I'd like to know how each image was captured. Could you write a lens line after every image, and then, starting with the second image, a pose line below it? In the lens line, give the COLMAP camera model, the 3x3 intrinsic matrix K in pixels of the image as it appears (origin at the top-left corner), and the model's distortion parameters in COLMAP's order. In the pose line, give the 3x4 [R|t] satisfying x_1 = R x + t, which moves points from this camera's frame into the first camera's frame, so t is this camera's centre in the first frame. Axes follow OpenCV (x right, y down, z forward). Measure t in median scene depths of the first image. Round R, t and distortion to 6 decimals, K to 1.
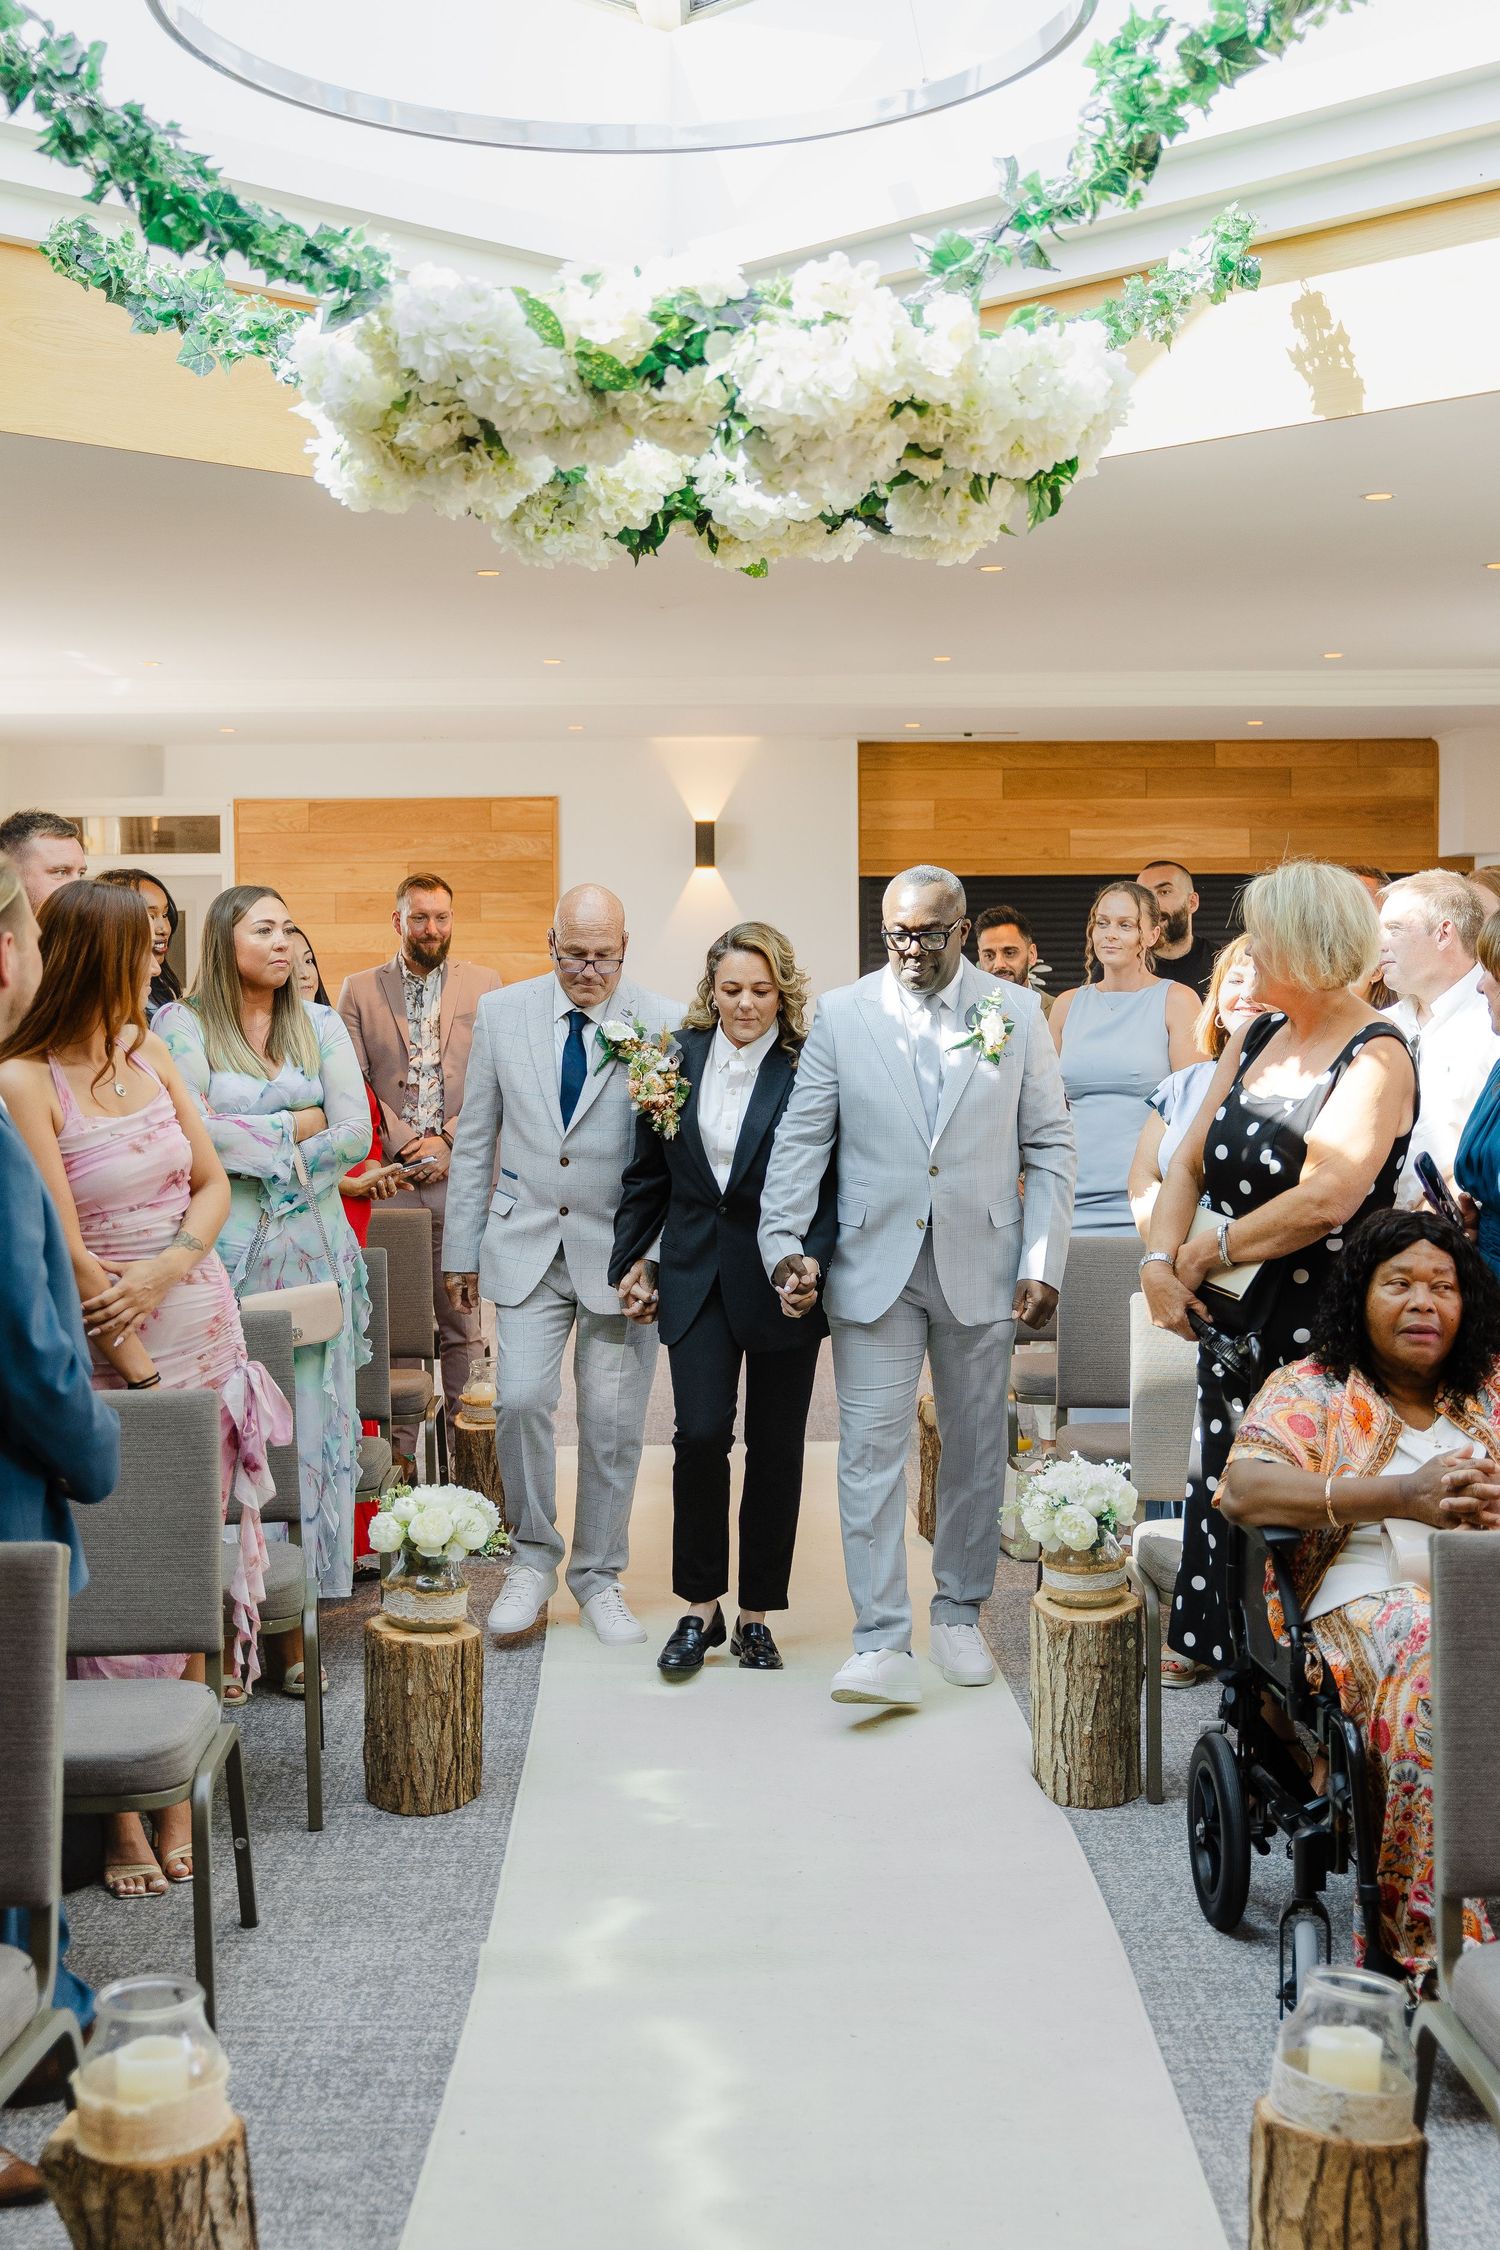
lens RADIAL K [[2597.0, 0, 755.1], [0, 2597.0, 1048.7], [0, 0, 1]] dist [-0.015471, 0.004445]
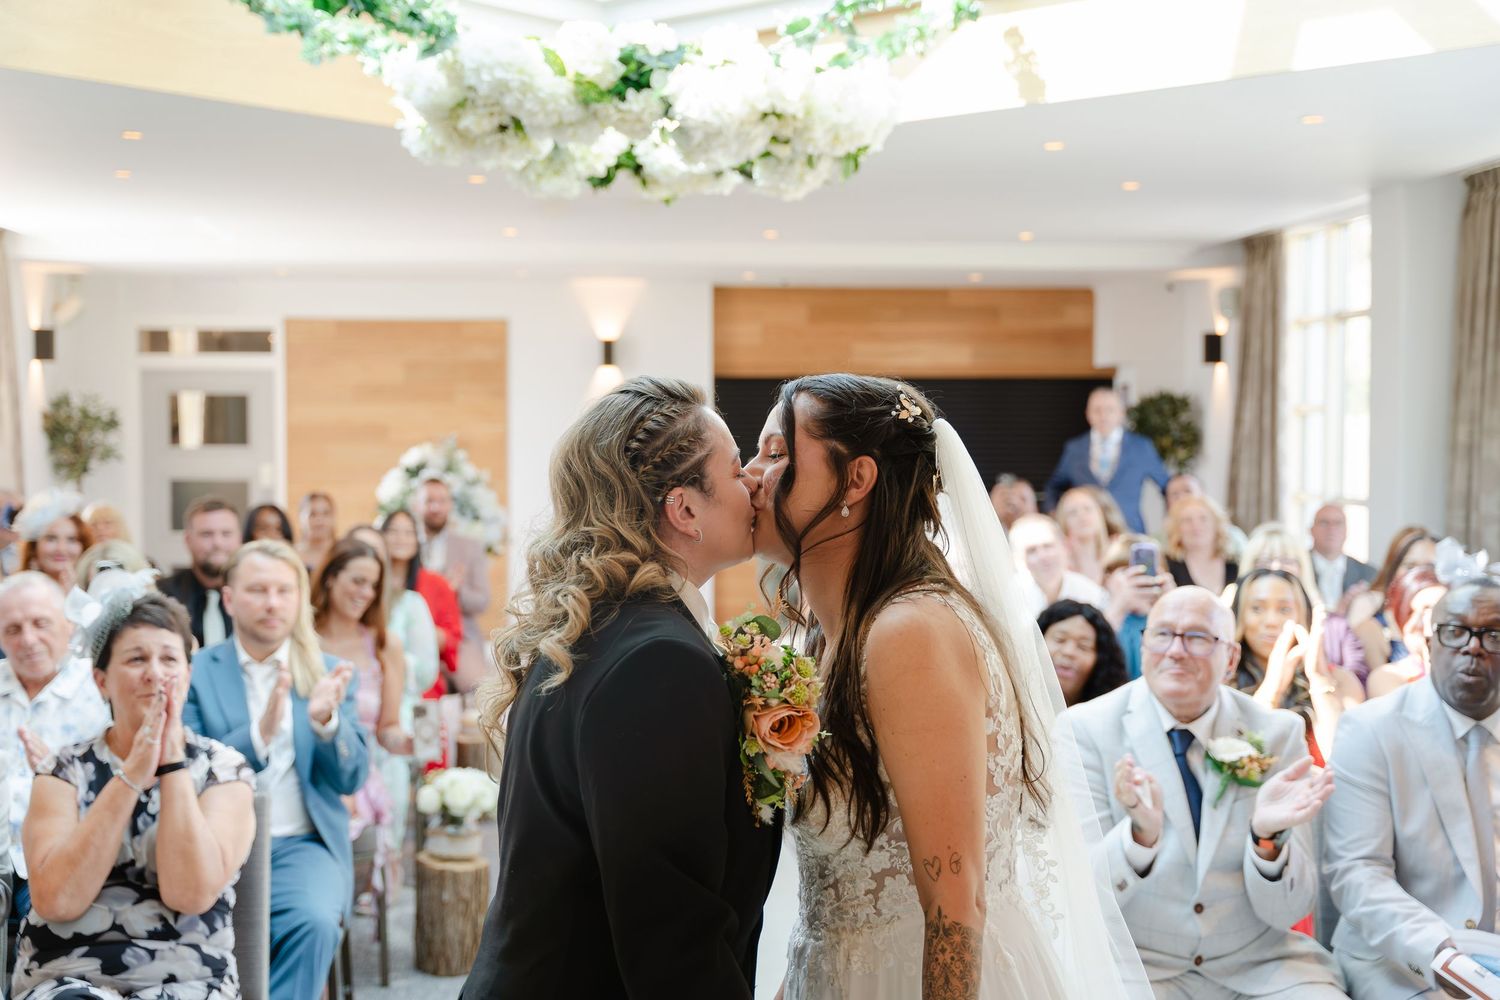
lens RADIAL K [[1790.6, 0, 750.0], [0, 1790.6, 500.0], [0, 0, 1]] dist [0.027267, 0.009638]
pose [[0.997783, 0.006250, 0.066264, -0.028855], [-0.006659, 0.999960, 0.005953, -0.006152], [-0.066224, -0.006381, 0.997784, -0.148475]]
